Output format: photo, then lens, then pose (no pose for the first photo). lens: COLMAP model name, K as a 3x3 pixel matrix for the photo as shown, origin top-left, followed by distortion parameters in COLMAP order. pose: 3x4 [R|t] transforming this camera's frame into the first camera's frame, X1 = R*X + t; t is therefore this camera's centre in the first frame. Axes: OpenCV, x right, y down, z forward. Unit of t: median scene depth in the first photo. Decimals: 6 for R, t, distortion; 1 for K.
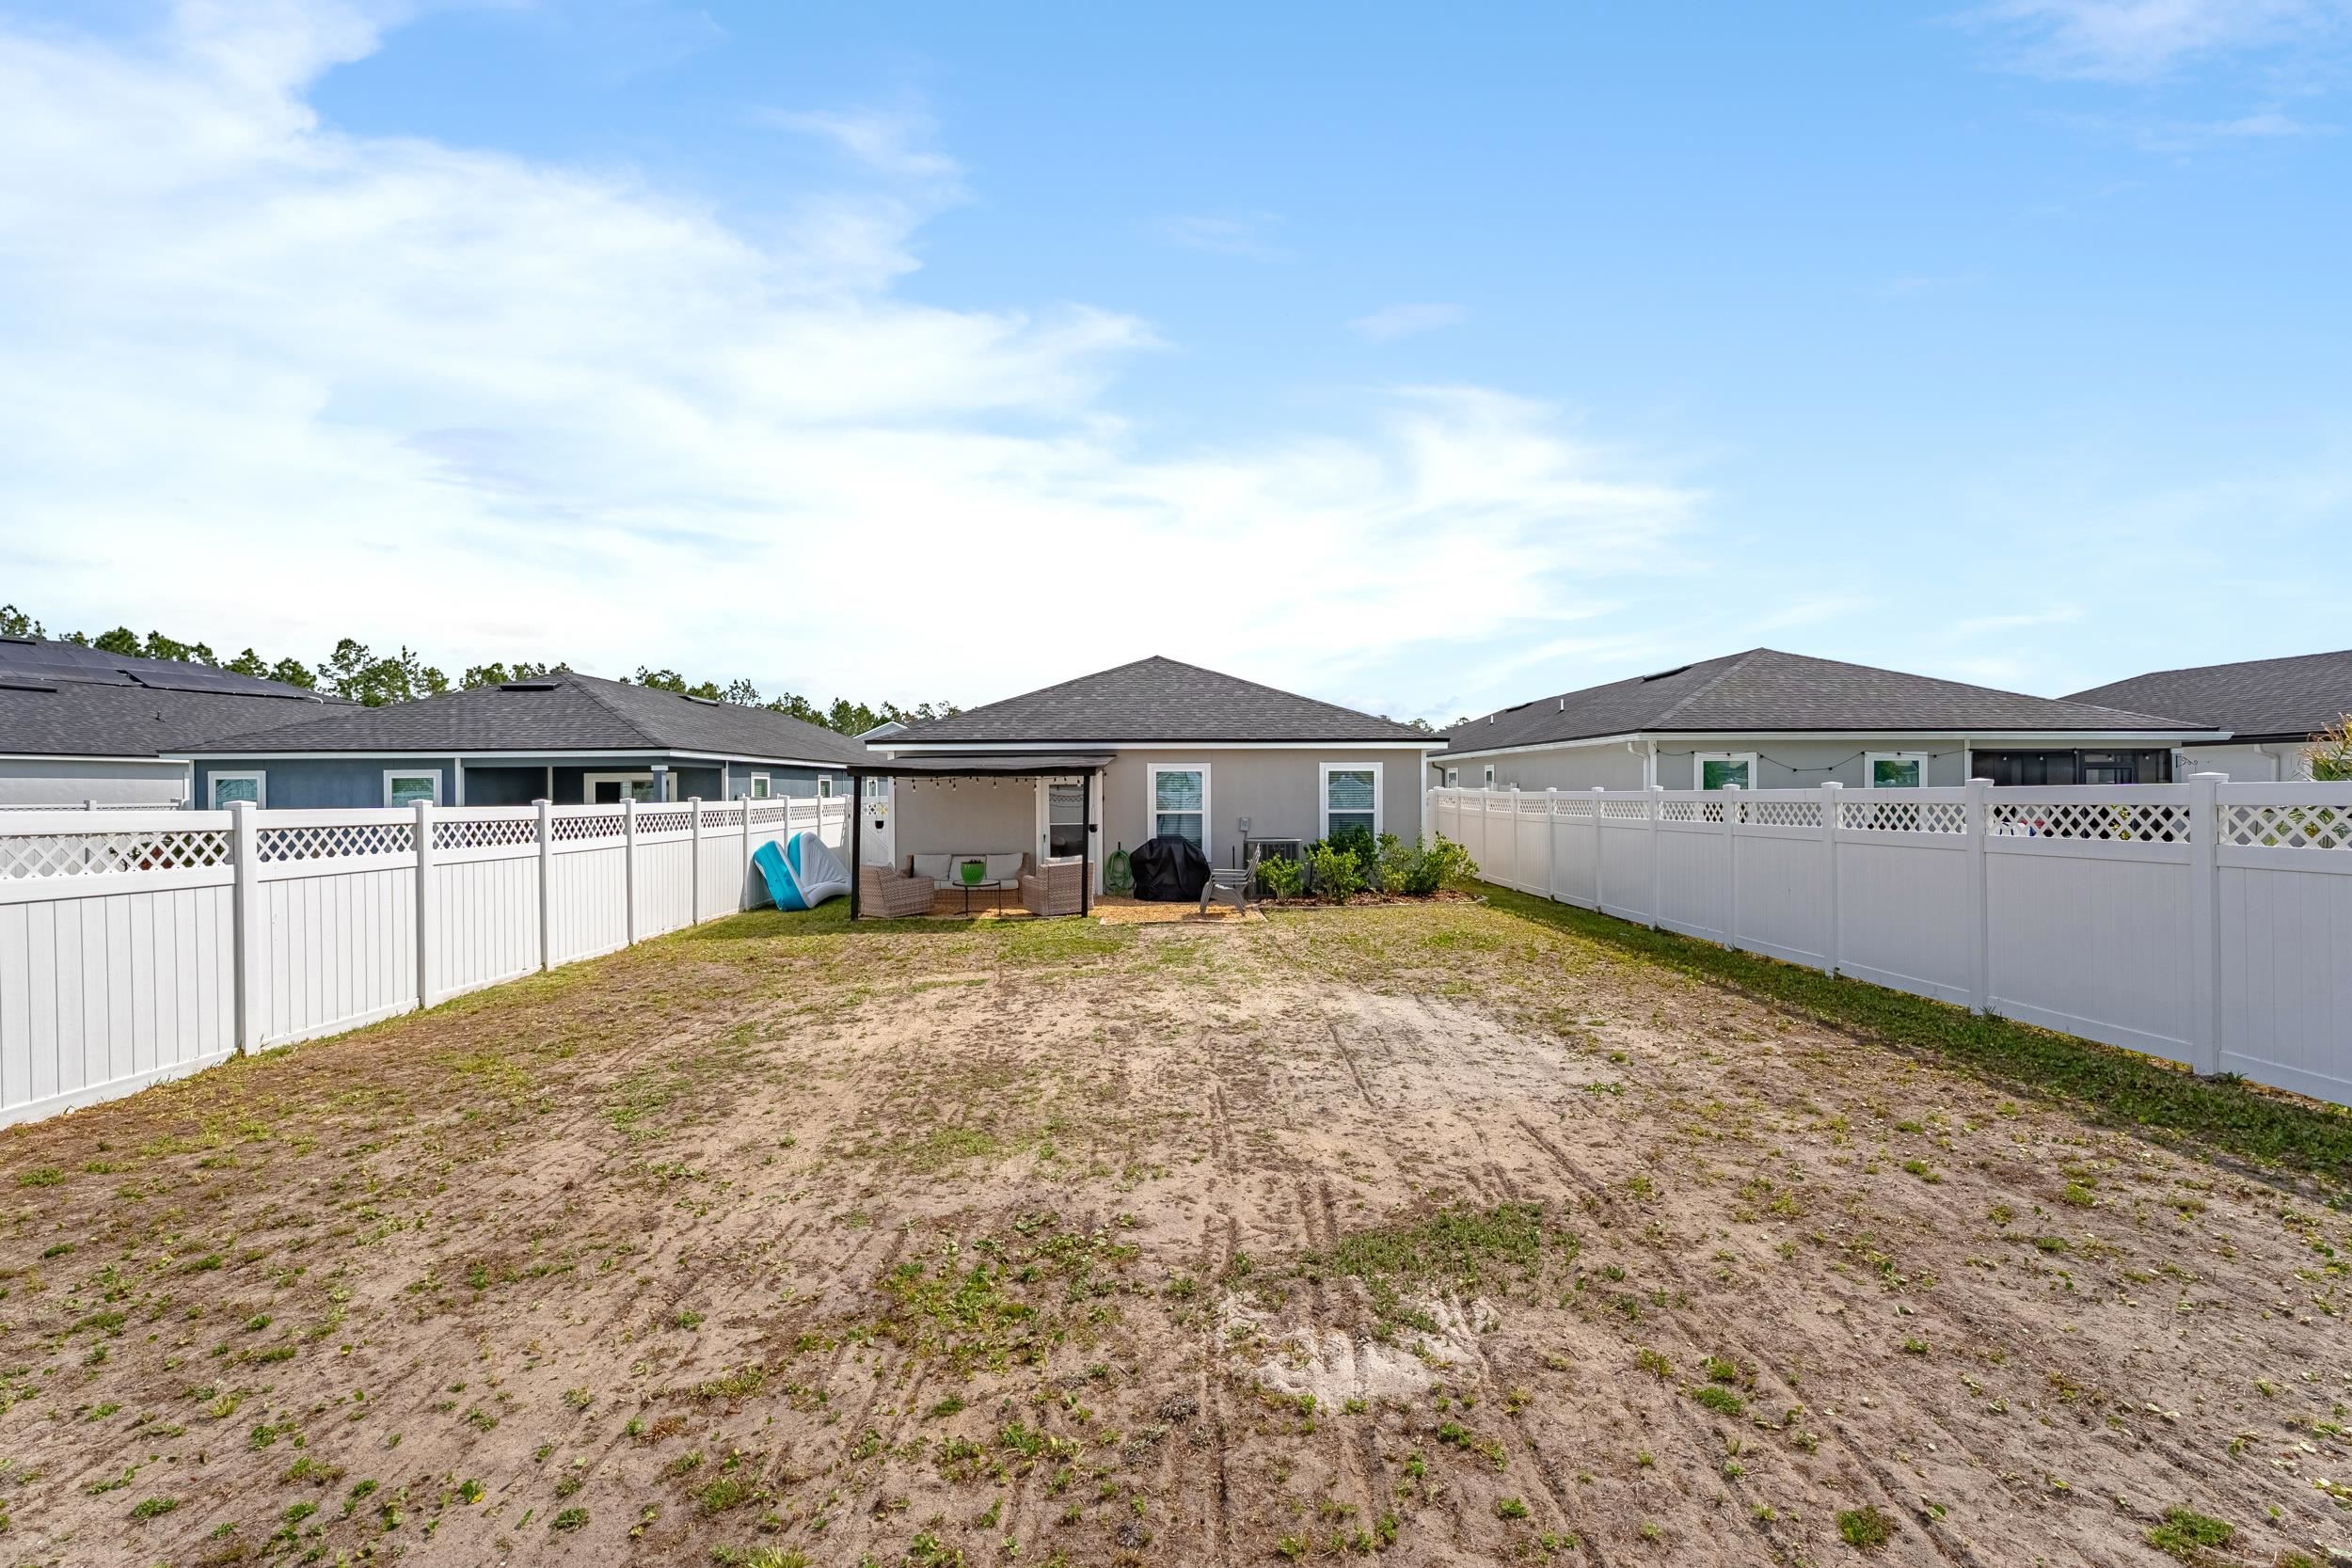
lens RADIAL K [[1038.4, 0, 1177.1], [0, 1038.4, 787.0], [0, 0, 1]] dist [0.002718, 0.001183]
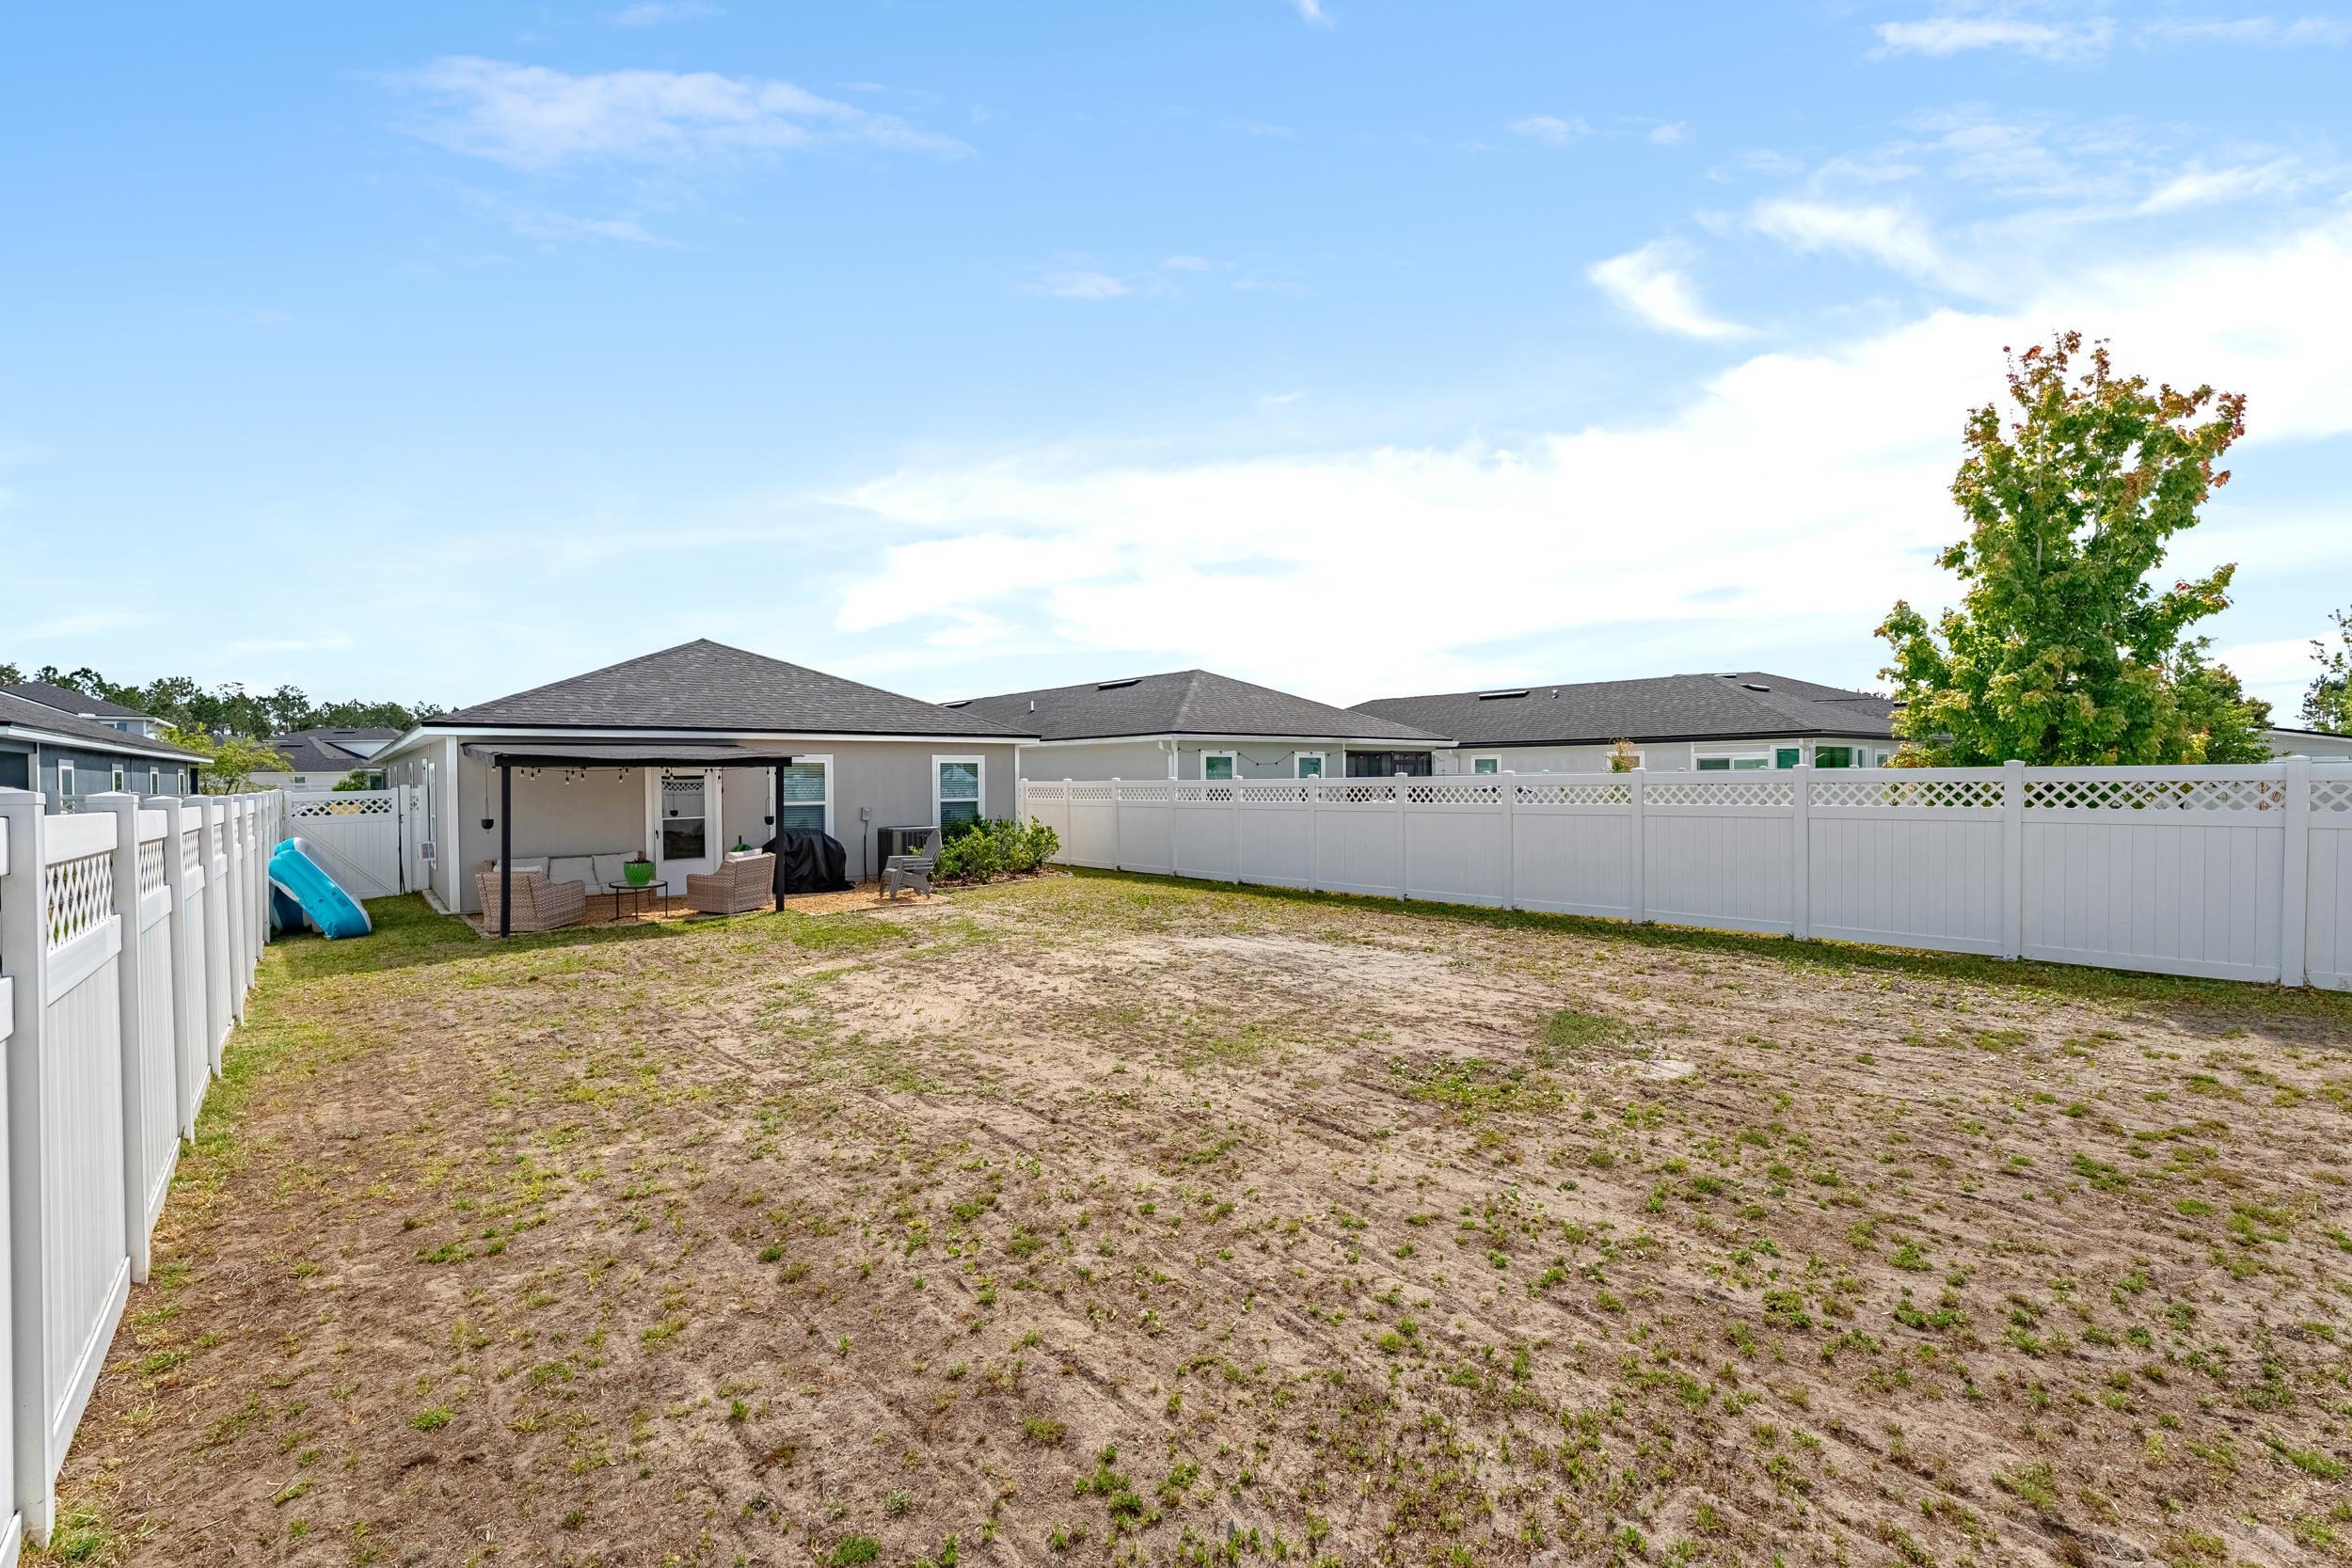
lens RADIAL K [[1038.4, 0, 1174.0], [0, 1038.4, 787.6], [0, 0, 1]] dist [0.002718, 0.001183]
pose [[0.790015, -0.008648, 0.613026, -0.331588], [0.003406, 0.999947, 0.009717, 0.000838], [-0.613078, -0.005589, 0.790003, 0.002701]]
